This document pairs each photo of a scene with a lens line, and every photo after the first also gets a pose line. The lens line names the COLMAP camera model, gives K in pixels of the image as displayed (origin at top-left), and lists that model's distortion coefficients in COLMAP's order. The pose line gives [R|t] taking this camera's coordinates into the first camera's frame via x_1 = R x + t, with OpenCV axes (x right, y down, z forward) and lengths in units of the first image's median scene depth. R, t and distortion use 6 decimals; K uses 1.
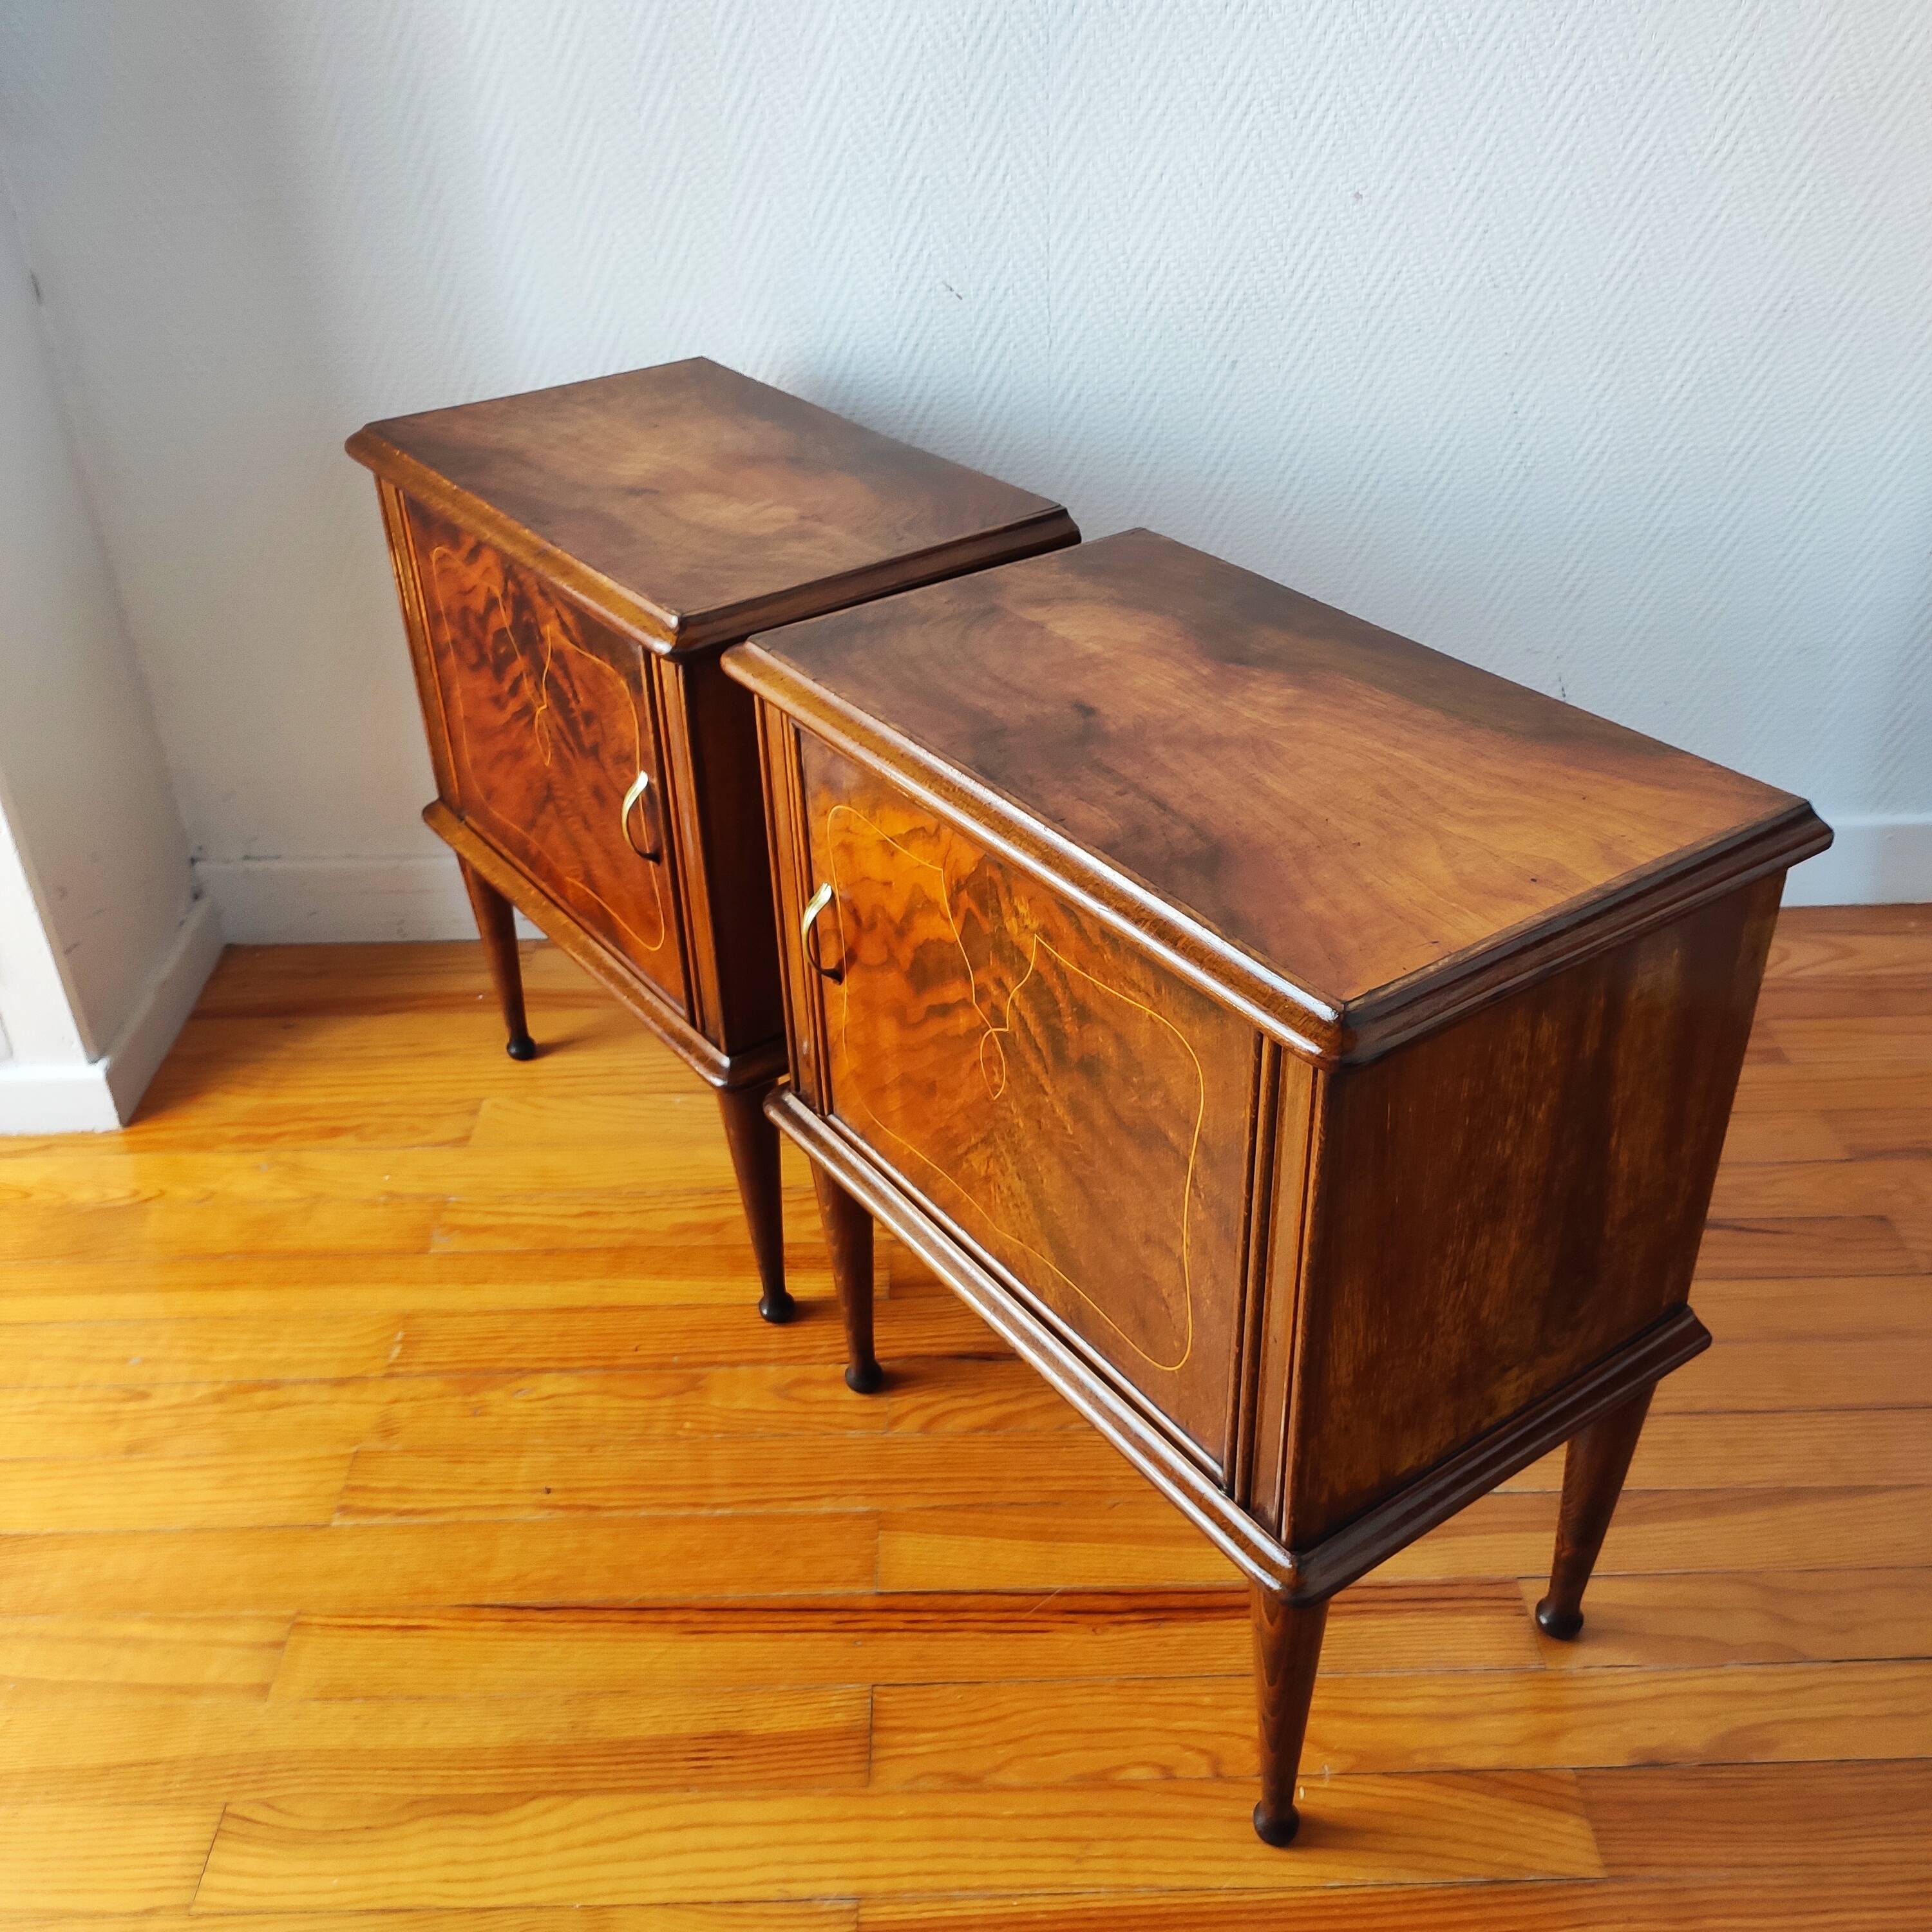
lens RADIAL K [[1926.0, 0, 960.3], [0, 1926.0, 957.4], [0, 0, 1]] dist [0.039733, 0.000000]
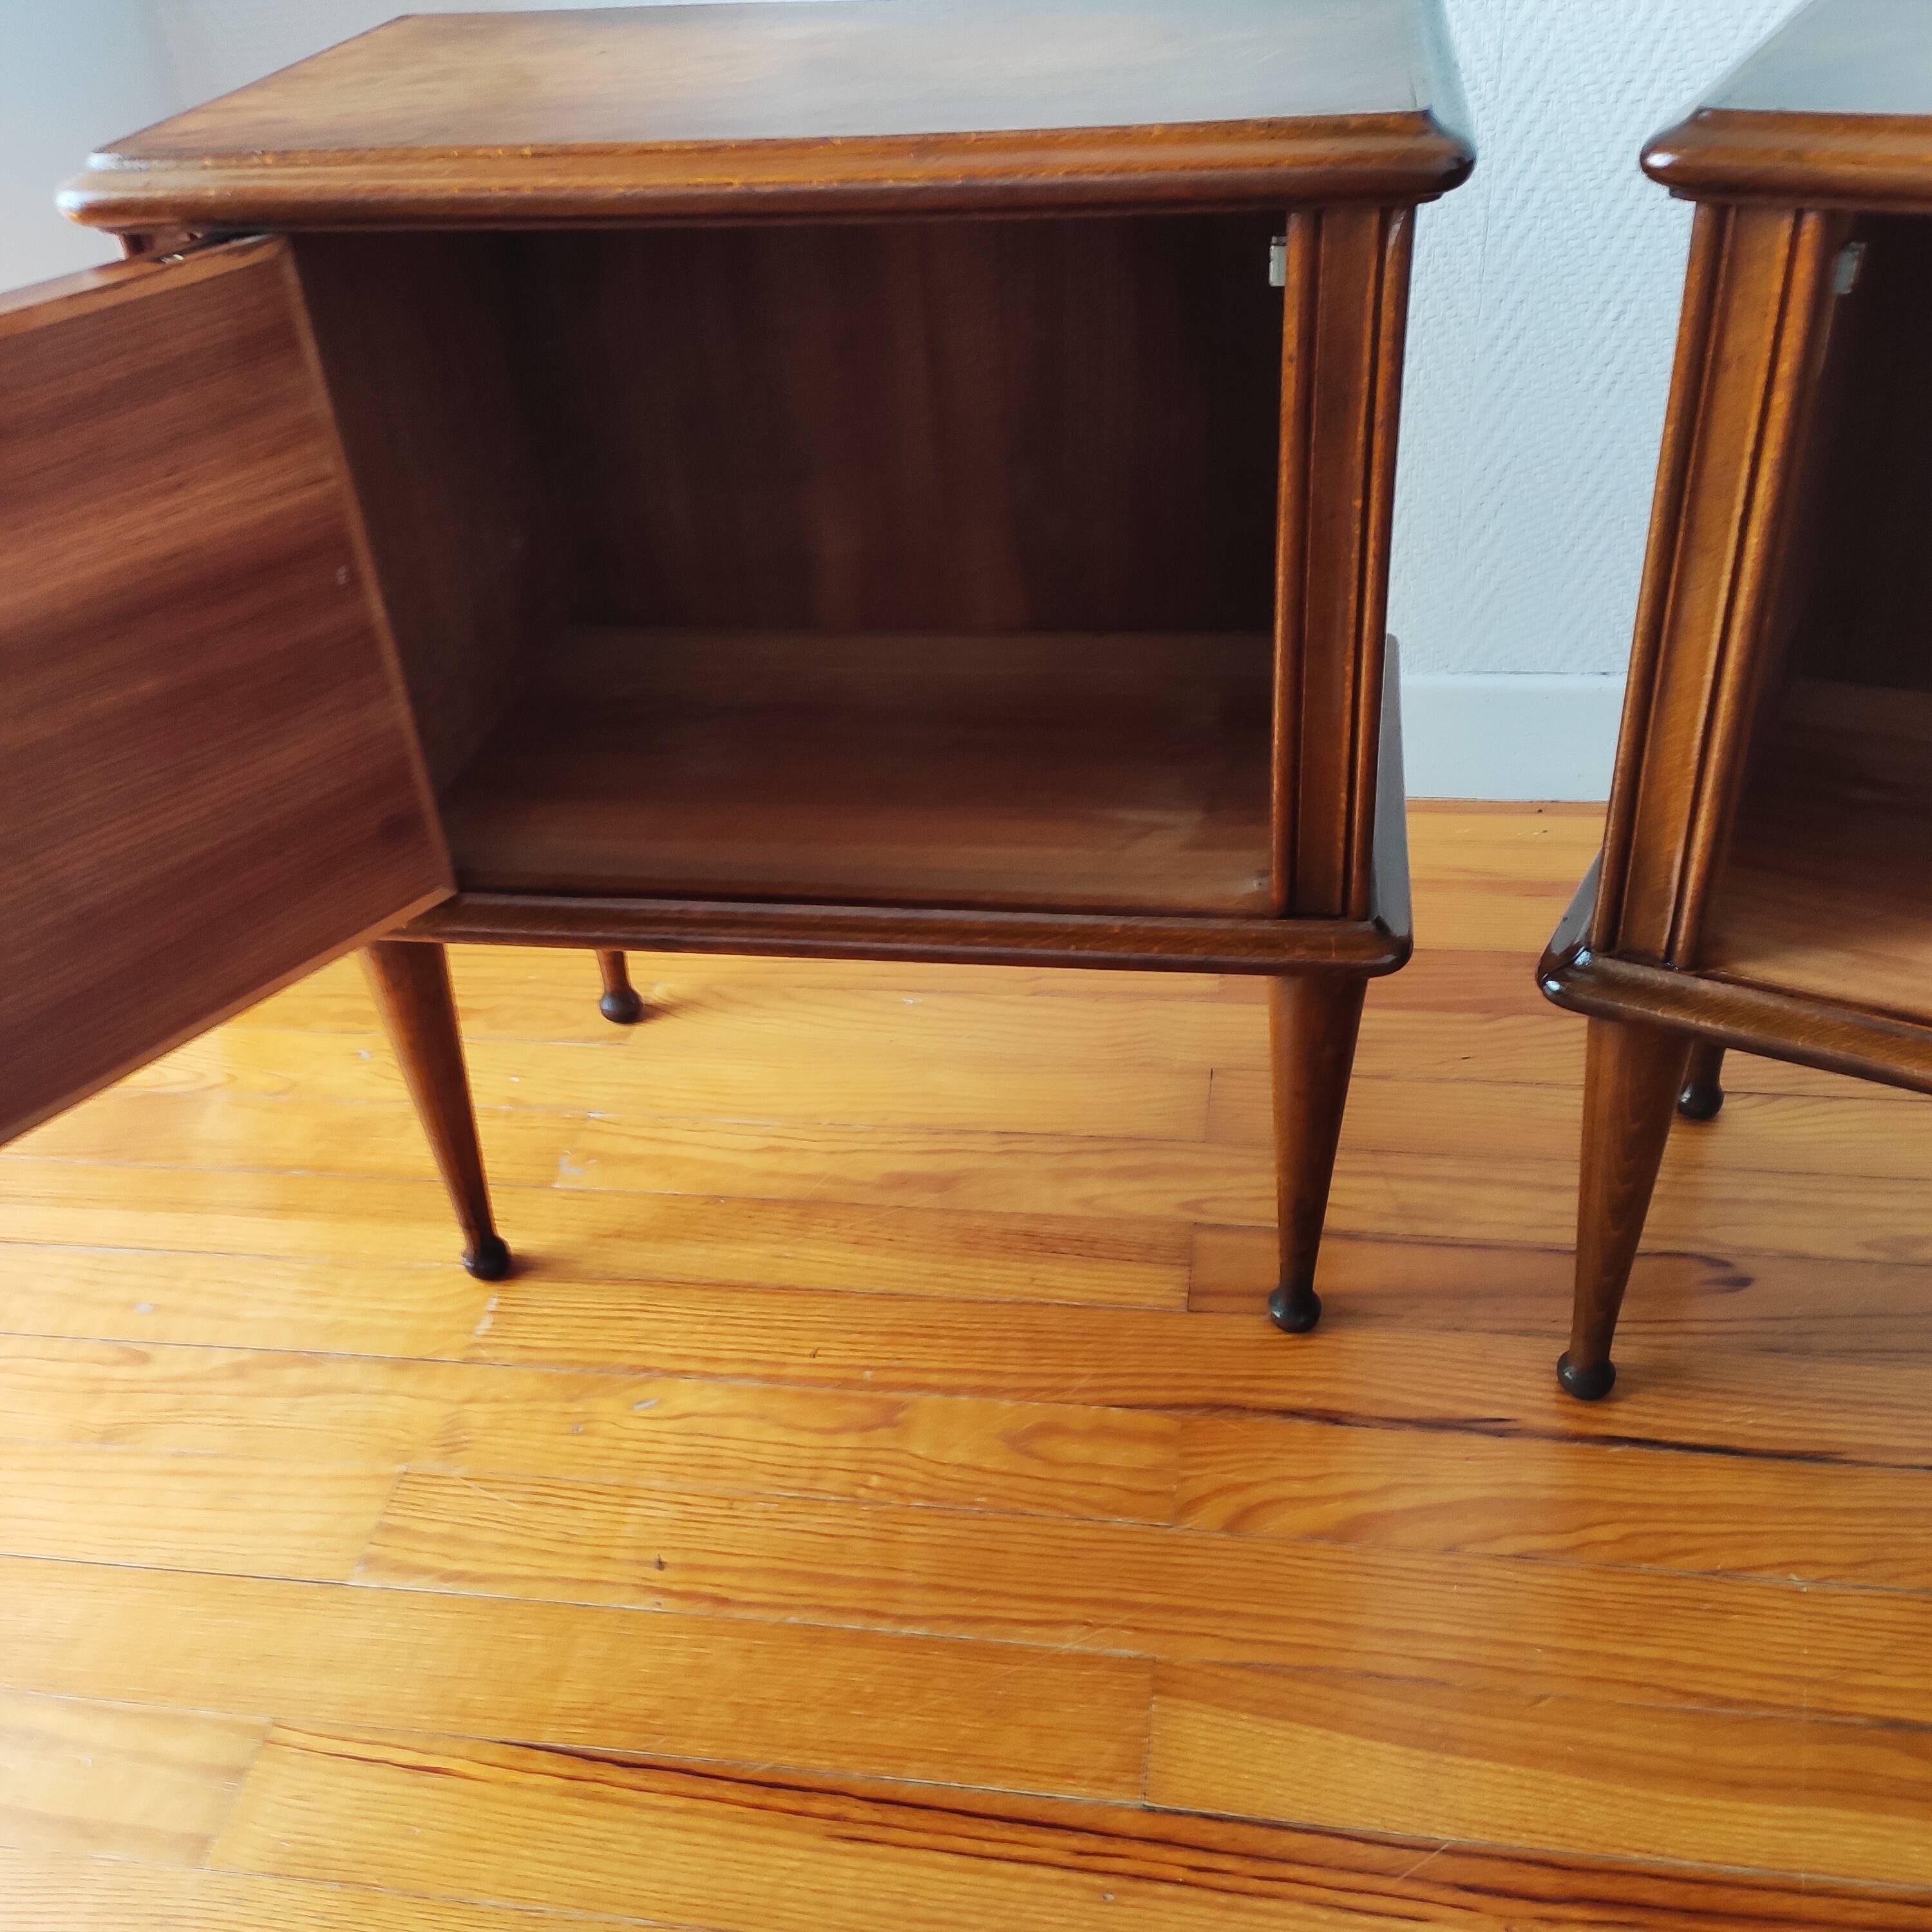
lens RADIAL K [[1926.0, 0, 974.0], [0, 1926.0, 953.1], [0, 0, 1]] dist [0.039733, 0.000000]
pose [[0.986923, 0.060027, -0.149601, -0.017759], [-0.054650, 0.997712, 0.039801, 0.030417], [0.151647, -0.031105, 0.987945, 0.338999]]
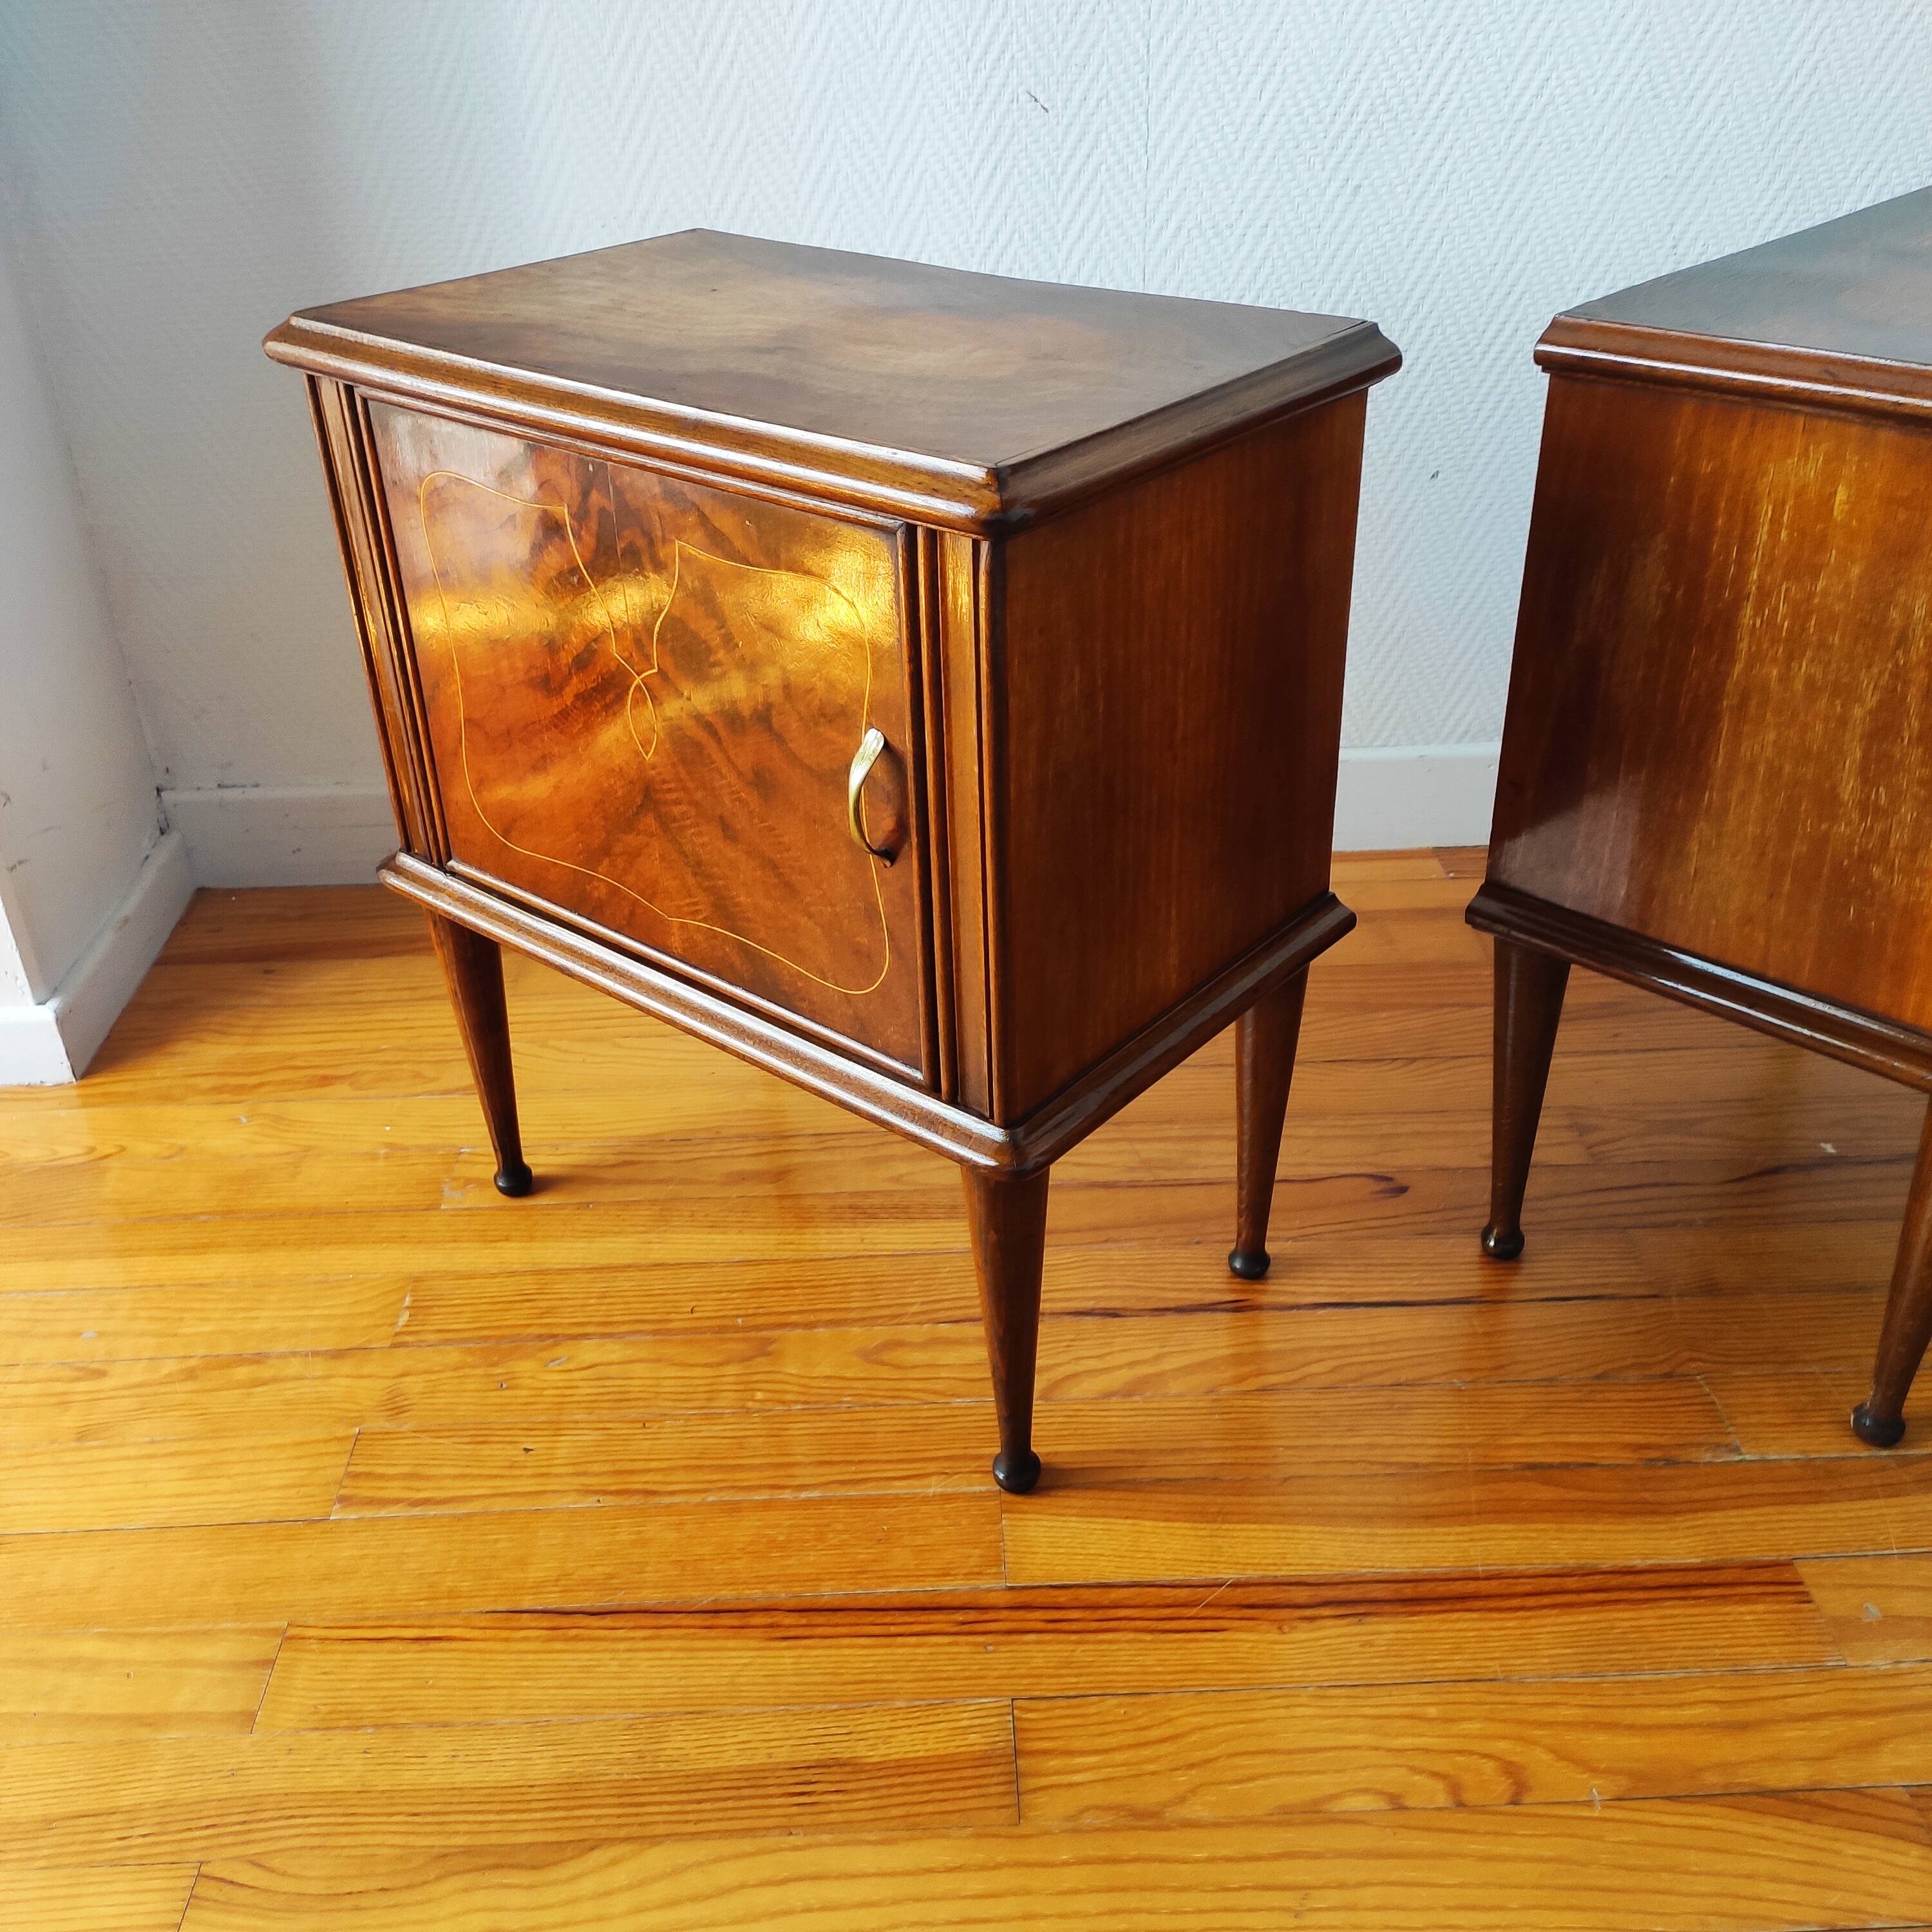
lens RADIAL K [[1926.0, 0, 969.6], [0, 1926.0, 960.6], [0, 0, 1]] dist [0.039733, 0.000000]
pose [[0.999767, -0.009767, 0.019230, -0.062809], [0.010376, 0.999440, -0.031802, 0.079588], [-0.018909, 0.031995, 0.999309, 0.157521]]
